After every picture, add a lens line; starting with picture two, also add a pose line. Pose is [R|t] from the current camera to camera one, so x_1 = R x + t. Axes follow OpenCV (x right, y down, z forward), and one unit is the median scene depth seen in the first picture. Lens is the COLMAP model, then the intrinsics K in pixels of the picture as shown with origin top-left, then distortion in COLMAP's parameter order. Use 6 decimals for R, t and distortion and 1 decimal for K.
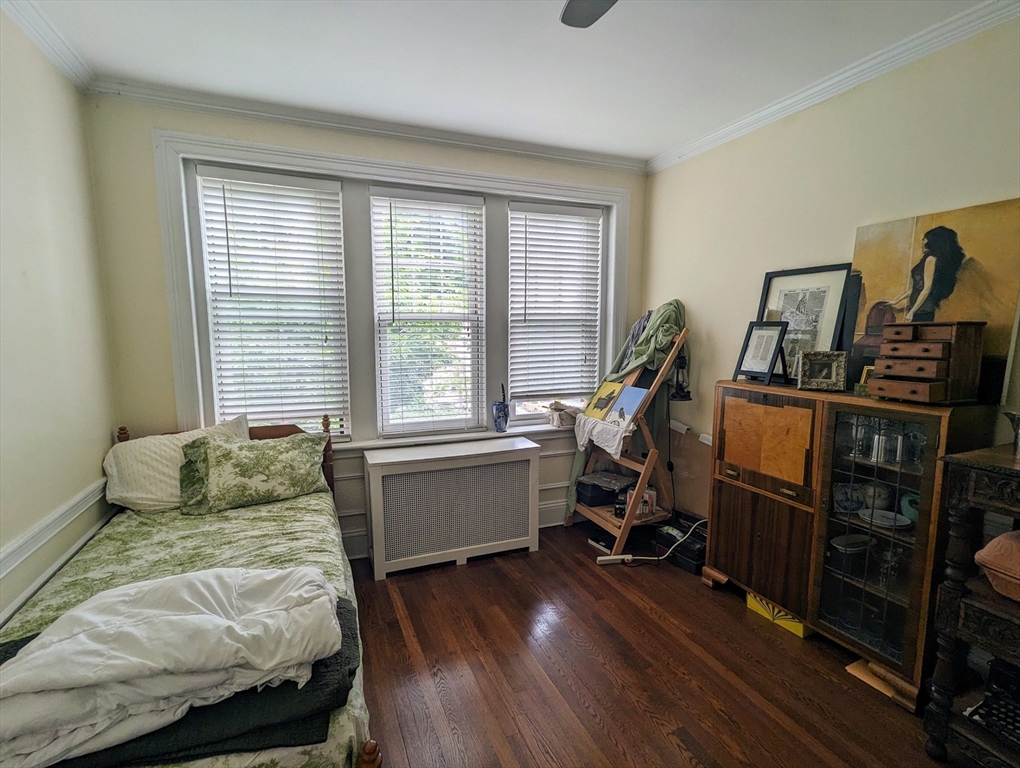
lens RADIAL K [[482.6, 0, 506.2], [0, 482.6, 386.5], [0, 0, 1]] dist [-0.003699, 0.002497]
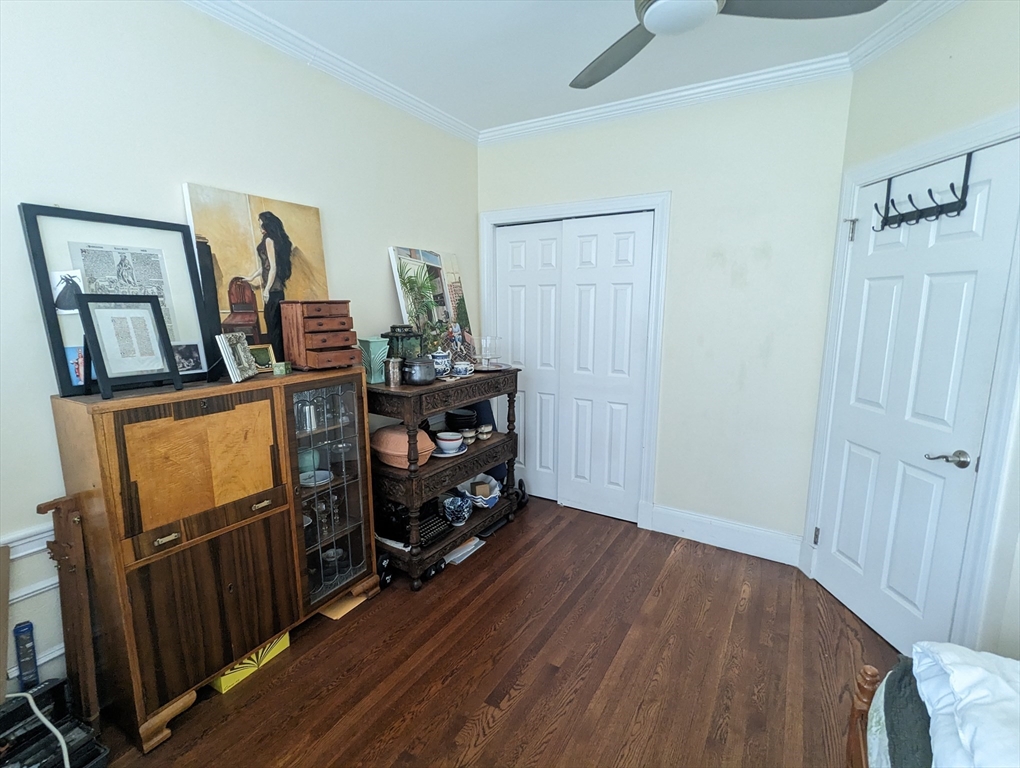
lens RADIAL K [[482.6, 0, 511.9], [0, 482.6, 386.0], [0, 0, 1]] dist [-0.003699, 0.002497]
pose [[-0.589626, -0.134854, 0.796339, -0.323273], [0.094478, 0.967678, 0.233823, -0.141800], [-0.802132, 0.213104, -0.557827, 1.159034]]
